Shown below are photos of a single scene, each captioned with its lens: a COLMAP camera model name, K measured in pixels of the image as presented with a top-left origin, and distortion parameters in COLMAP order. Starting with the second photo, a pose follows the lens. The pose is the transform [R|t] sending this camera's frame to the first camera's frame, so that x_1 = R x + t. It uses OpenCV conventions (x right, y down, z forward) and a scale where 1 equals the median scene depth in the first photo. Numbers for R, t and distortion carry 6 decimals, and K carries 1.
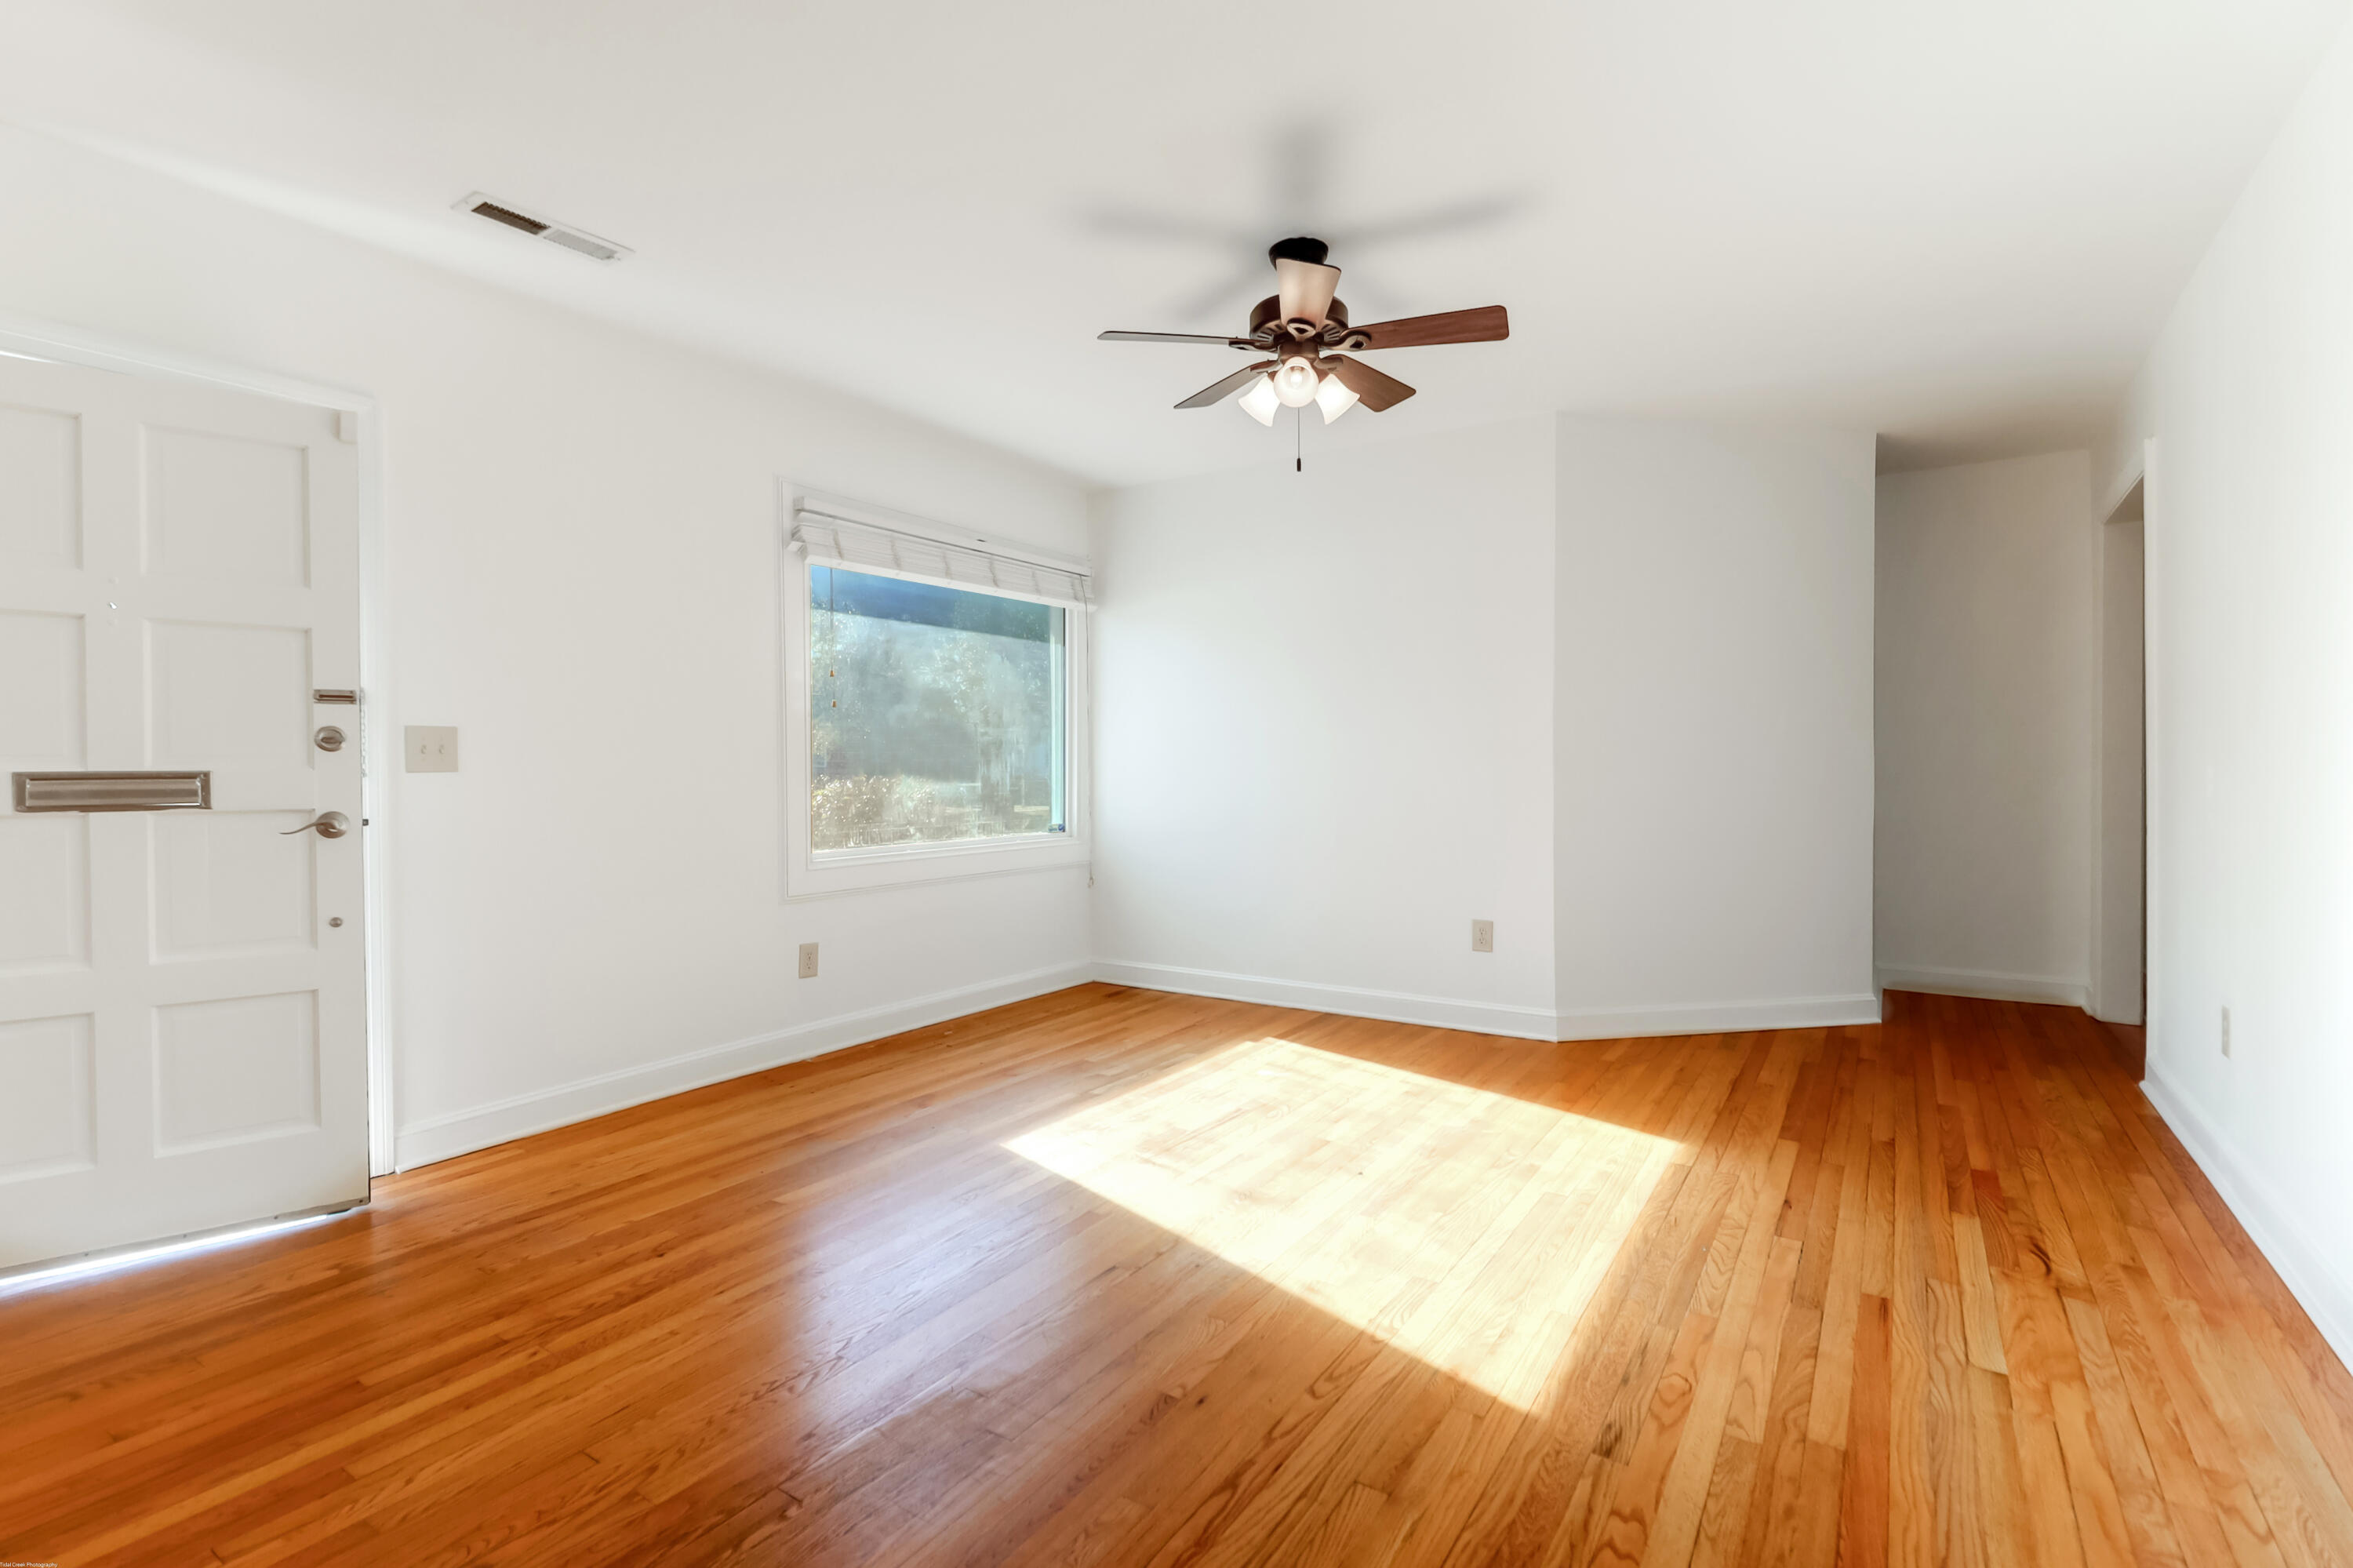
lens RADIAL K [[1077.9, 0, 1176.5], [0, 1077.9, 784.0], [0, 0, 1]] dist [0.024952, -0.017093]
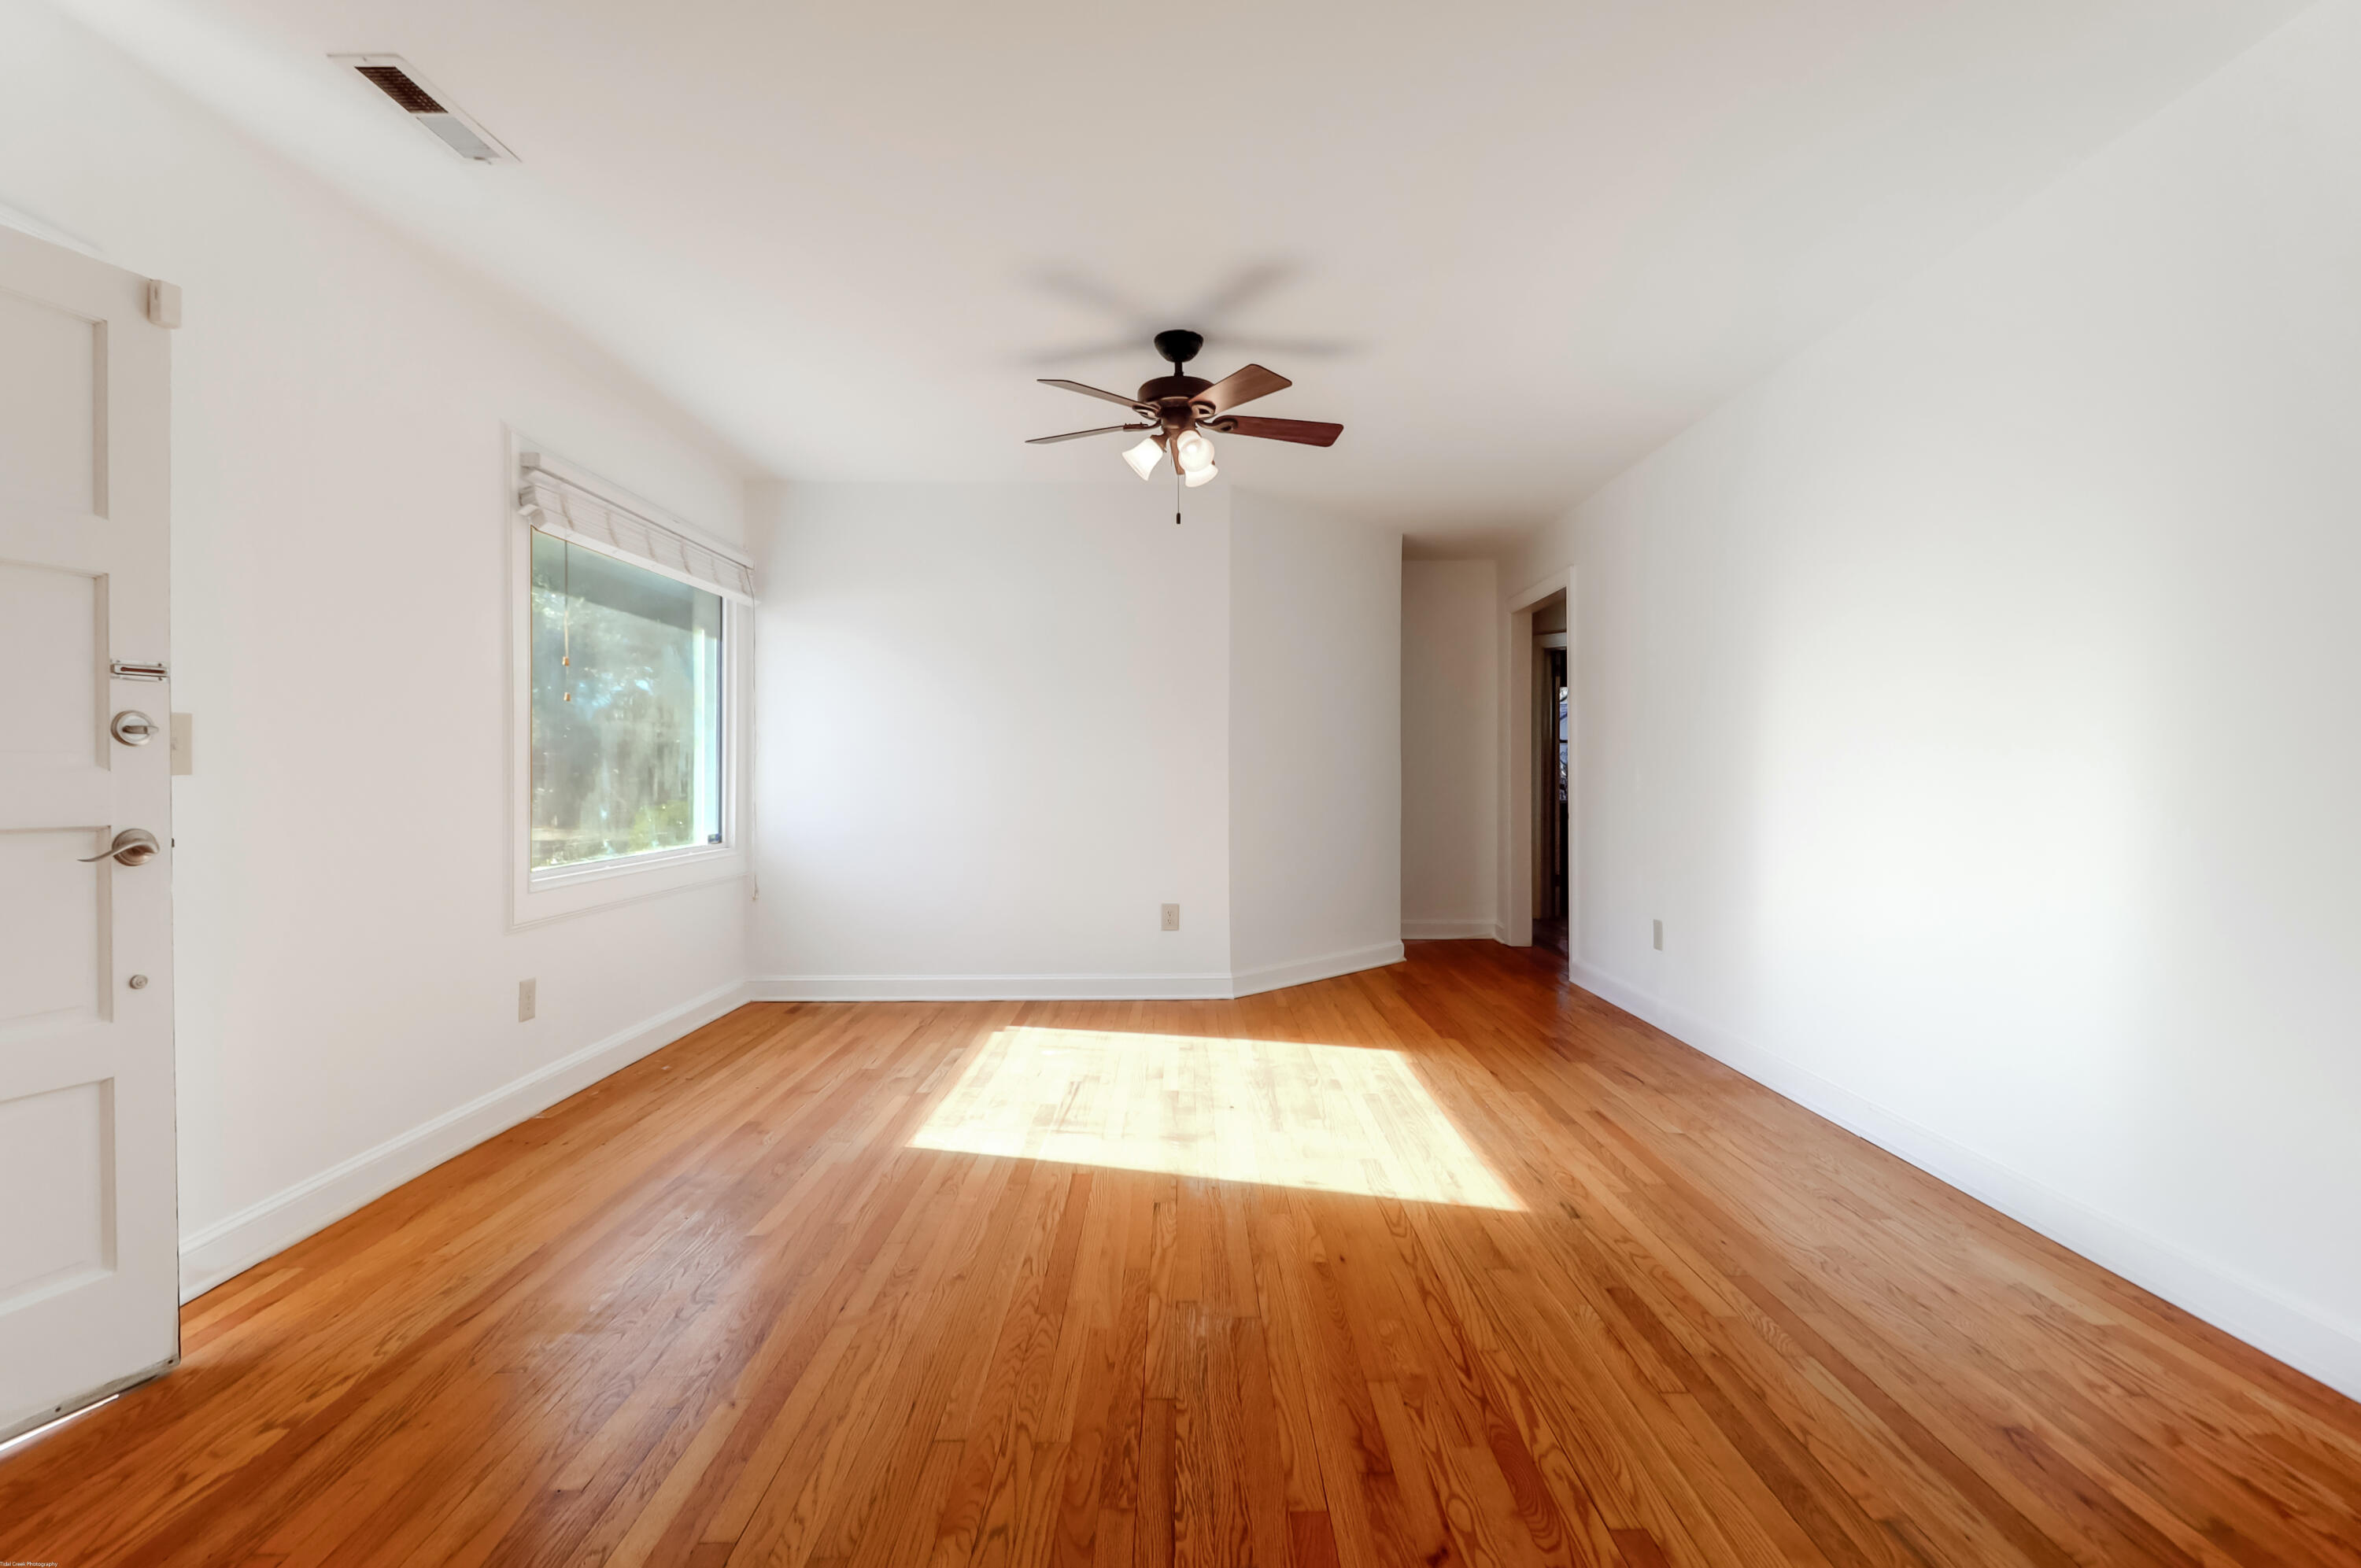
lens RADIAL K [[1087.2, 0, 1186.2], [0, 1087.2, 780.5], [0, 0, 1]] dist [0.025744, -0.015951]
pose [[0.831487, 0.000800, 0.555544, -0.557599], [0.004737, 0.999952, -0.008531, 0.002403], [-0.555524, 0.009725, 0.831443, 0.004485]]
